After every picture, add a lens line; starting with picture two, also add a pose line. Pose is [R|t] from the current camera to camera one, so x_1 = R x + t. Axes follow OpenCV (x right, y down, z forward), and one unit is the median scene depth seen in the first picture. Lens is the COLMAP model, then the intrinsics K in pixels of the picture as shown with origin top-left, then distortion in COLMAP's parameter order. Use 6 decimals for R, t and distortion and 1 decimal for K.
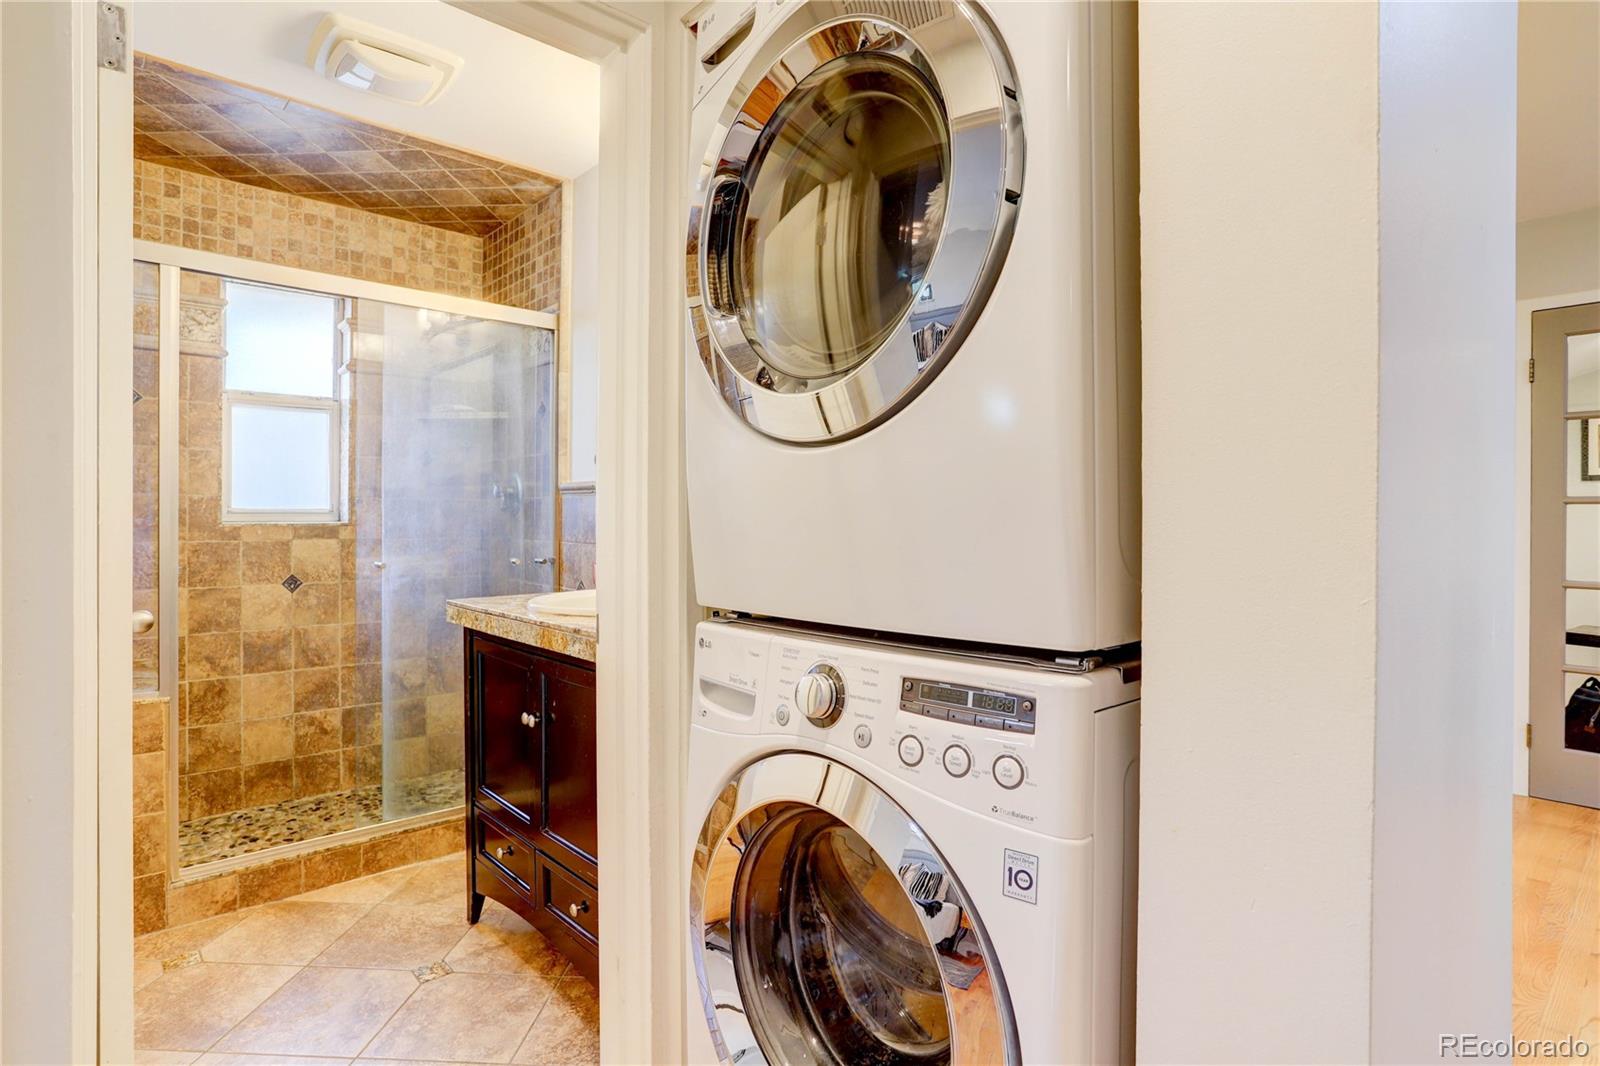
lens RADIAL K [[875.9, 0, 795.9], [0, 875.9, 524.5], [0, 0, 1]] dist [-0.002066, 0.002585]
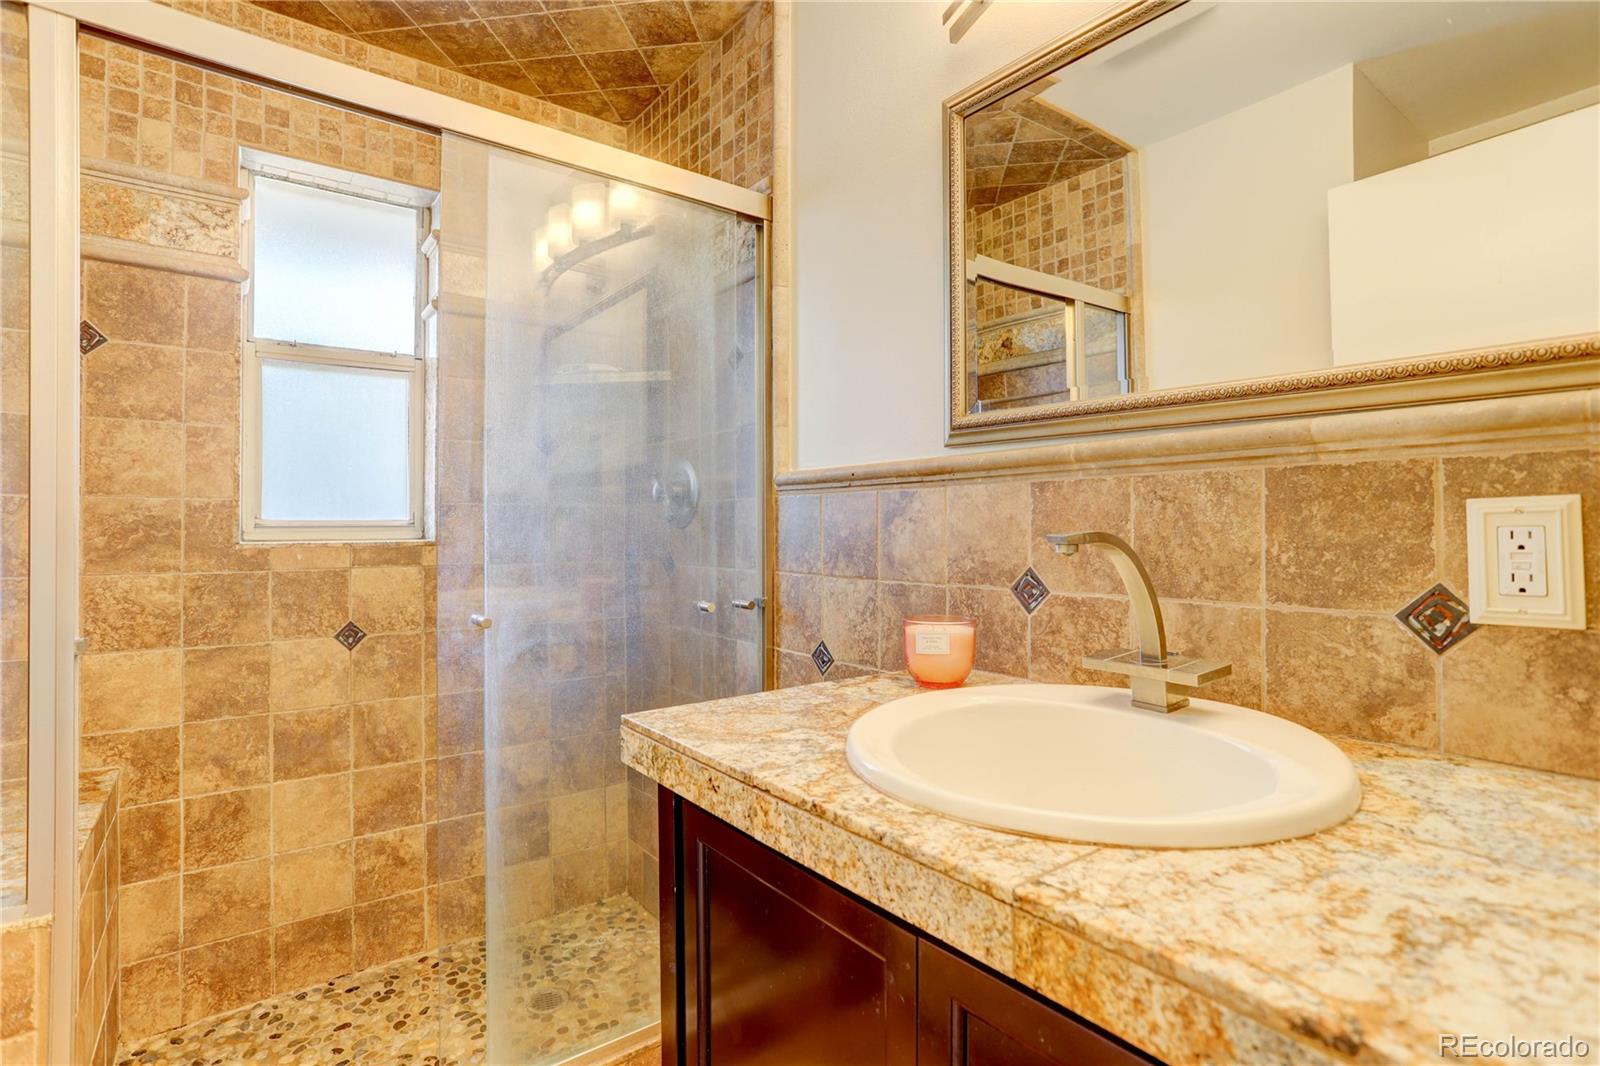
lens RADIAL K [[794.1, 0, 794.5], [0, 794.1, 525.4], [0, 0, 1]] dist [-0.022707, 0.019906]
pose [[0.997611, -0.006291, -0.068788, -0.209789], [0.005517, 0.999919, -0.011429, -0.005490], [0.068855, 0.011023, 0.997566, 0.443729]]
